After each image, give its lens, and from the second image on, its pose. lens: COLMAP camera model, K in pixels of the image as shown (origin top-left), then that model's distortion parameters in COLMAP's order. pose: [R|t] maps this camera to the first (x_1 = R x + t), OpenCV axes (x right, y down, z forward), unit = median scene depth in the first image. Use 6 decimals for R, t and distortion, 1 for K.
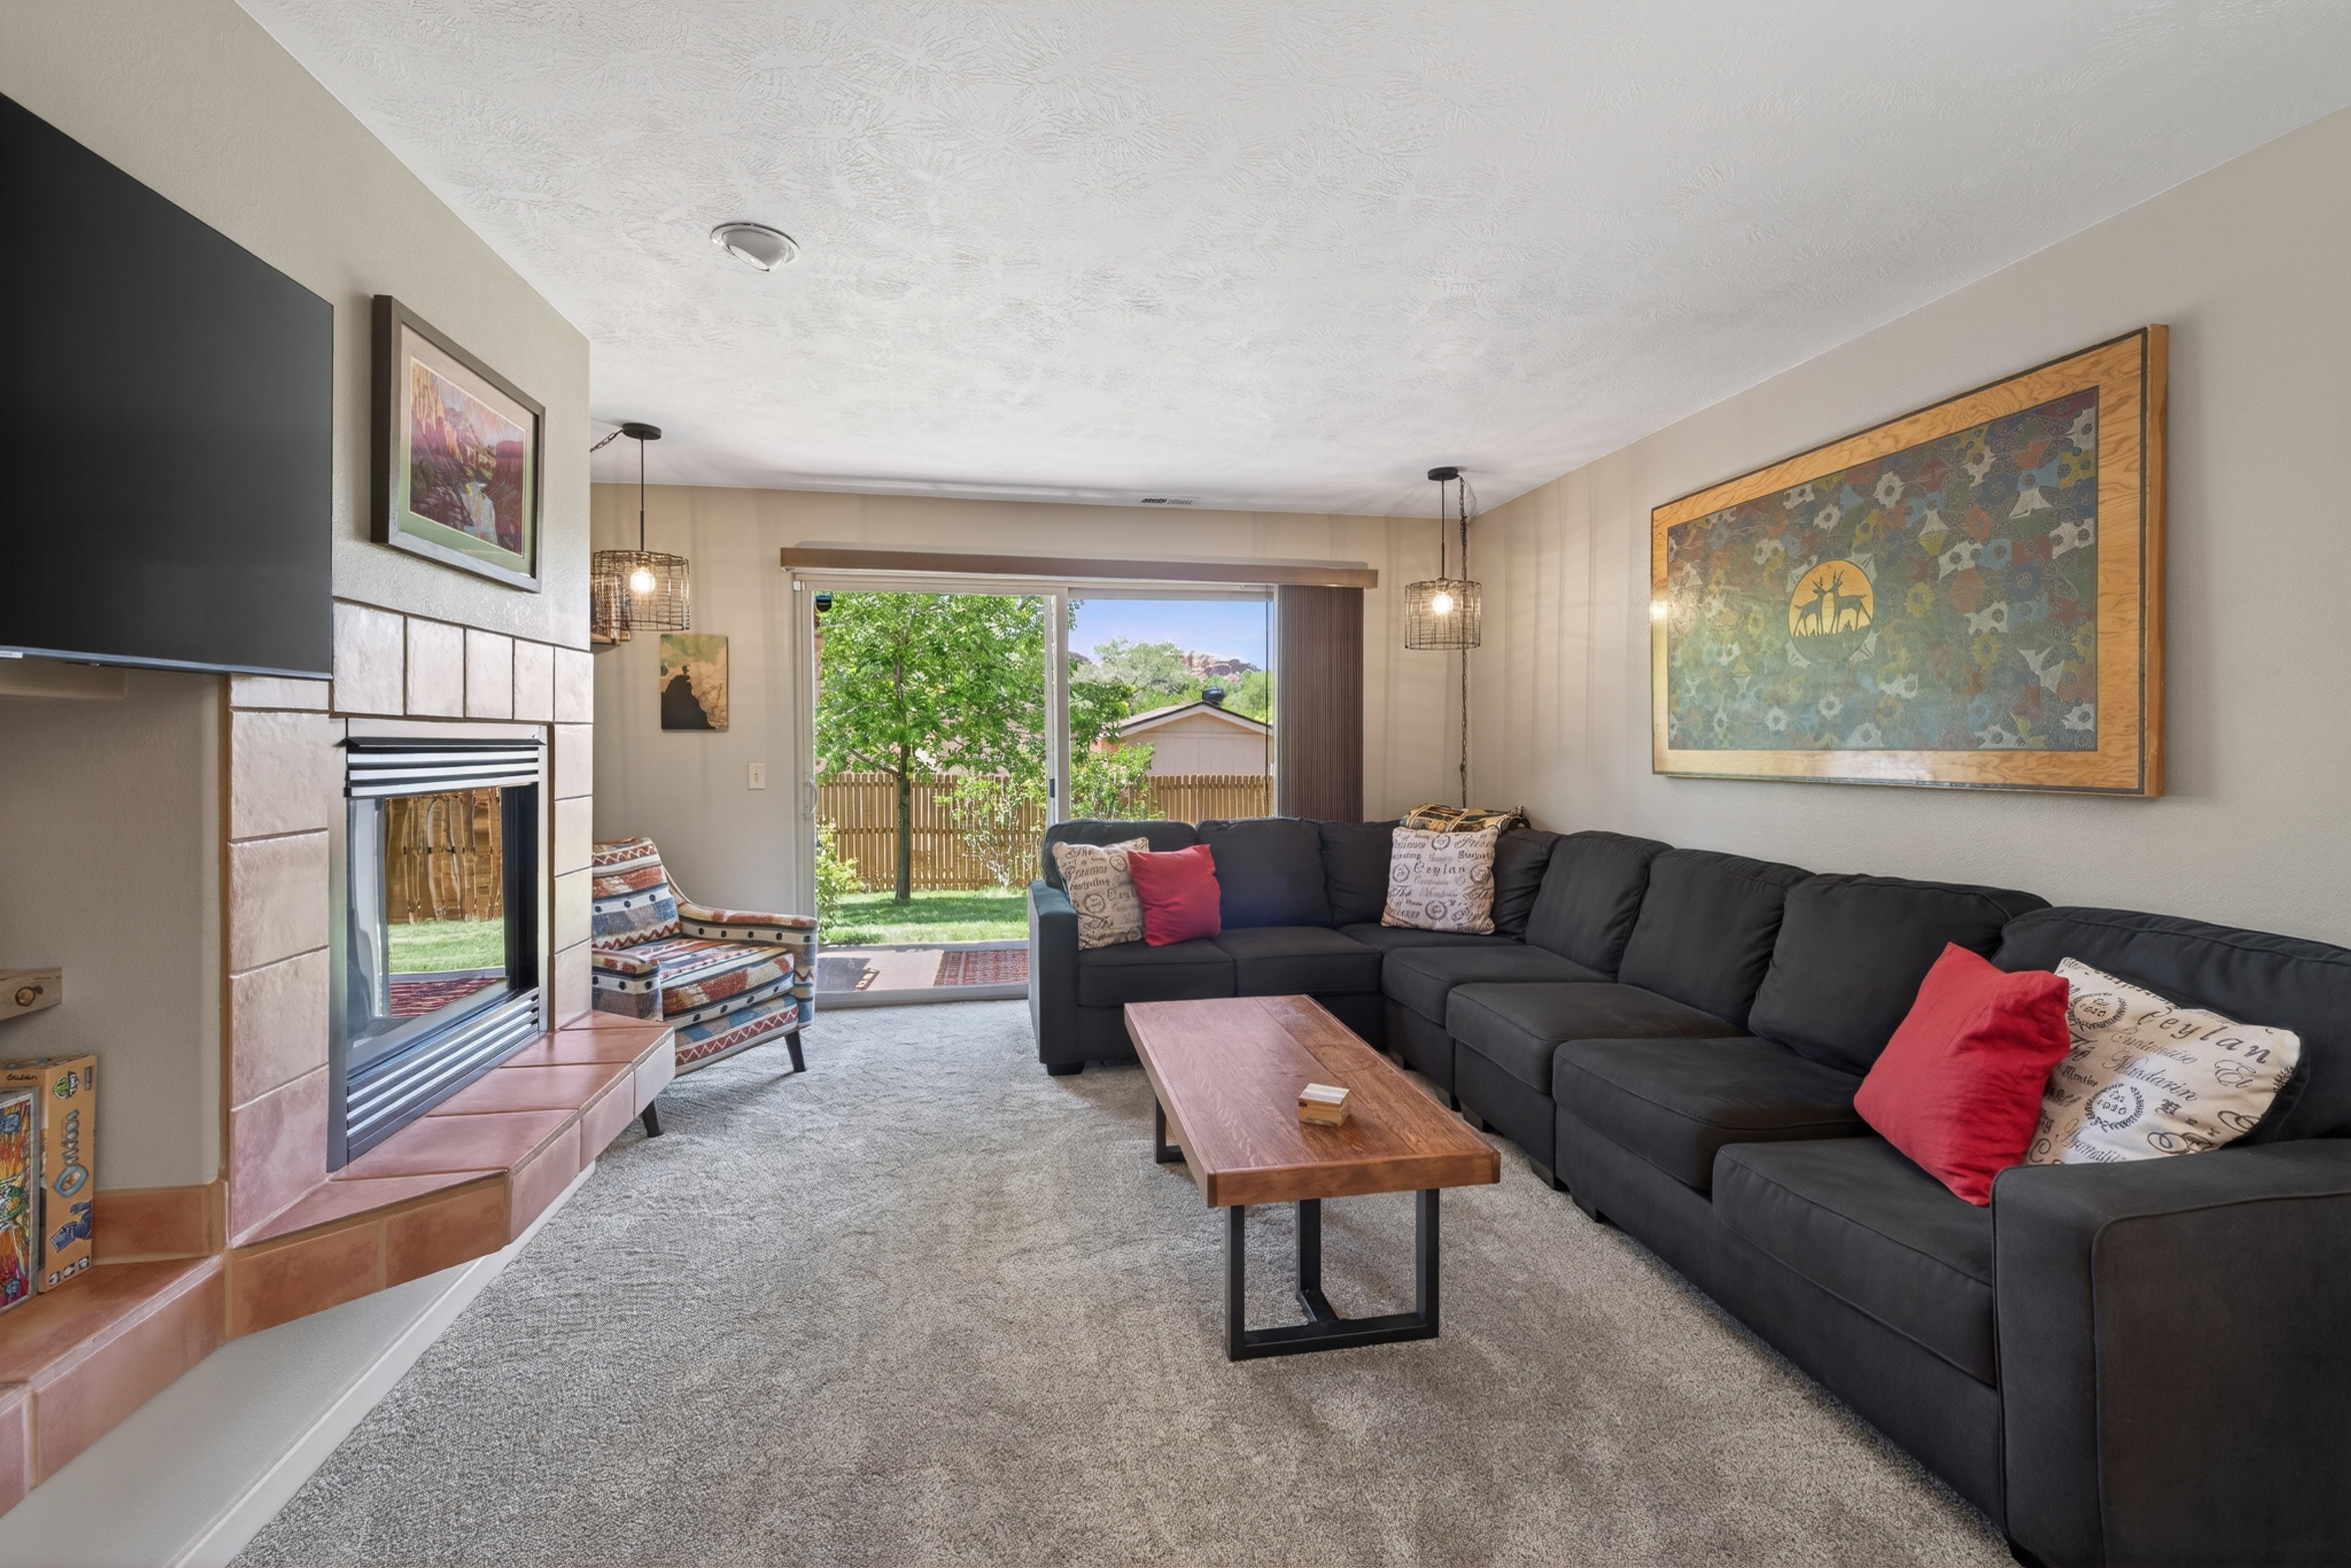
lens RADIAL K [[978.3, 0, 1177.8], [0, 978.3, 740.6], [0, 0, 1]] dist [0.000666, 0.000216]
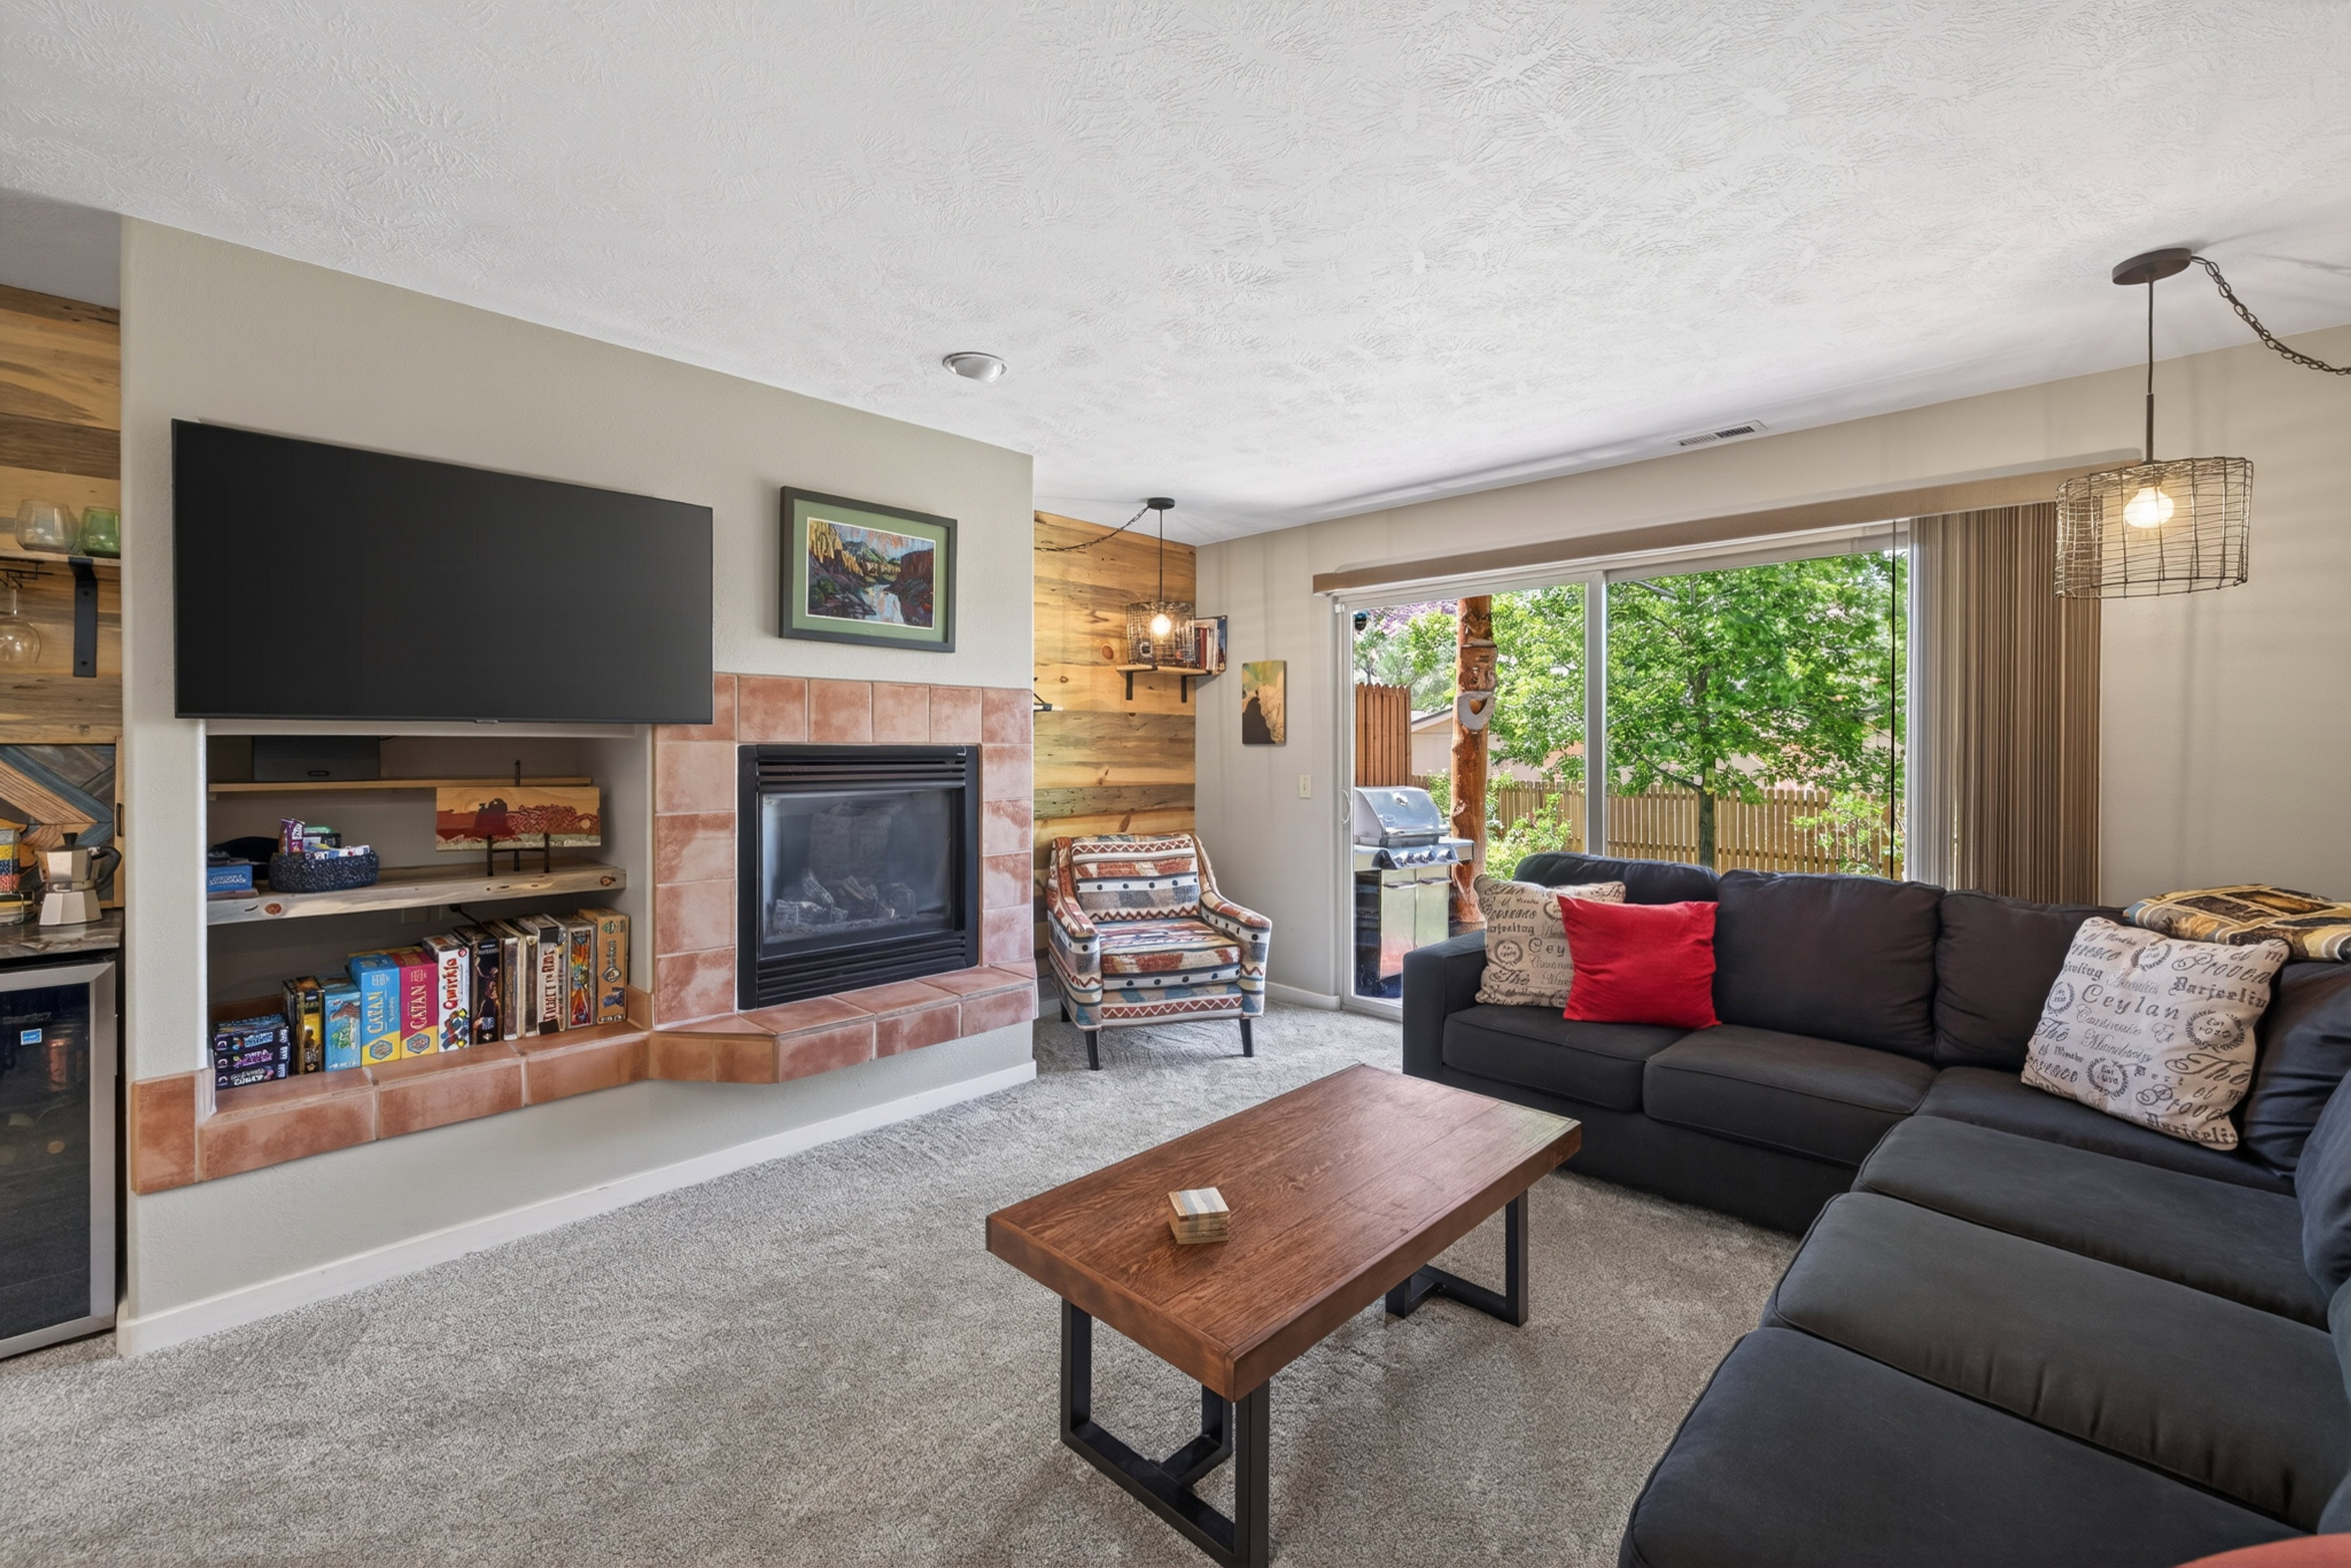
lens RADIAL K [[978.8, 0, 1175.6], [0, 978.8, 747.0], [0, 0, 1]] dist [0.002677, -0.000043]
pose [[0.582403, 0.003531, -0.812893, 0.468805], [-0.002595, 0.999994, 0.002484, -0.012179], [0.812896, 0.000663, 0.582408, 0.299233]]
